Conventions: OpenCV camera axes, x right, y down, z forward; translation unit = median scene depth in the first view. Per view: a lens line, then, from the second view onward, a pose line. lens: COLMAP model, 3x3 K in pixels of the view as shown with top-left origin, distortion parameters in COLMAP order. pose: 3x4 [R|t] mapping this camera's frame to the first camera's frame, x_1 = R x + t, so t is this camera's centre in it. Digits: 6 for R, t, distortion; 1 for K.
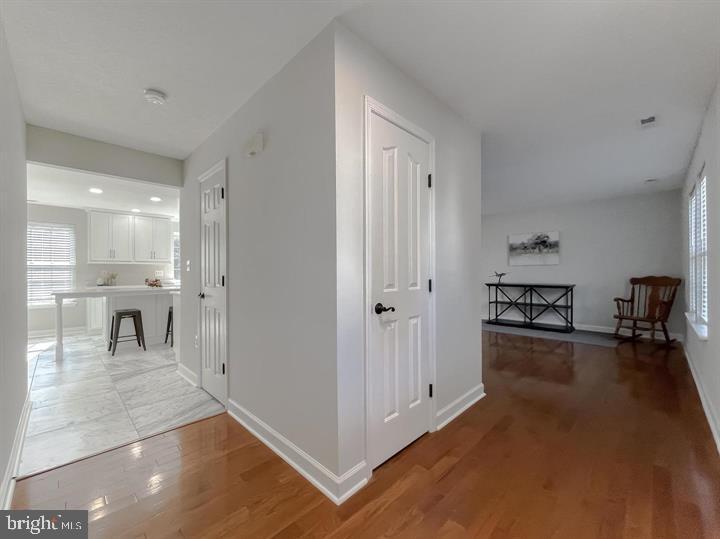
lens RADIAL K [[296.0, 0, 358.1], [0, 296.0, 270.7], [0, 0, 1]] dist [0.001782, 0.000506]
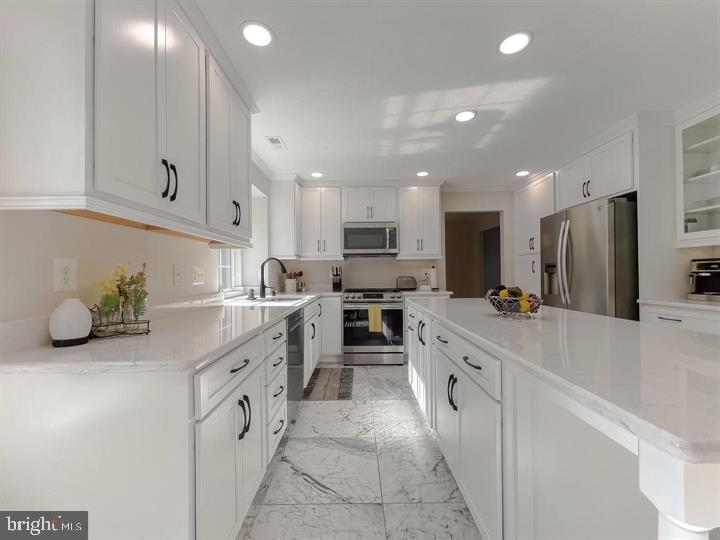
lens RADIAL K [[296.0, 0, 358.1], [0, 296.0, 271.2], [0, 0, 1]] dist [0.001782, 0.000506]
pose [[0.705046, 0.003692, 0.709152, -1.208512], [0.007153, 0.999899, -0.012317, 0.014657], [-0.709126, 0.013756, 0.704948, 1.043596]]
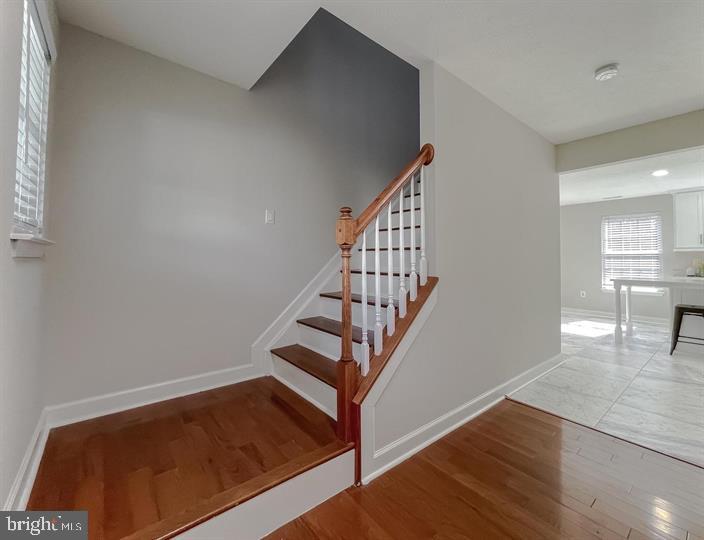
lens RADIAL K [[302.8, 0, 349.6], [0, 302.8, 261.4], [0, 0, 1]] dist [0.000924, -0.007462]
pose [[-0.105627, 0.007268, -0.994379, 0.155515], [-0.001166, 0.999972, 0.007433, 0.001563], [0.994405, 0.001945, -0.105615, 0.131441]]
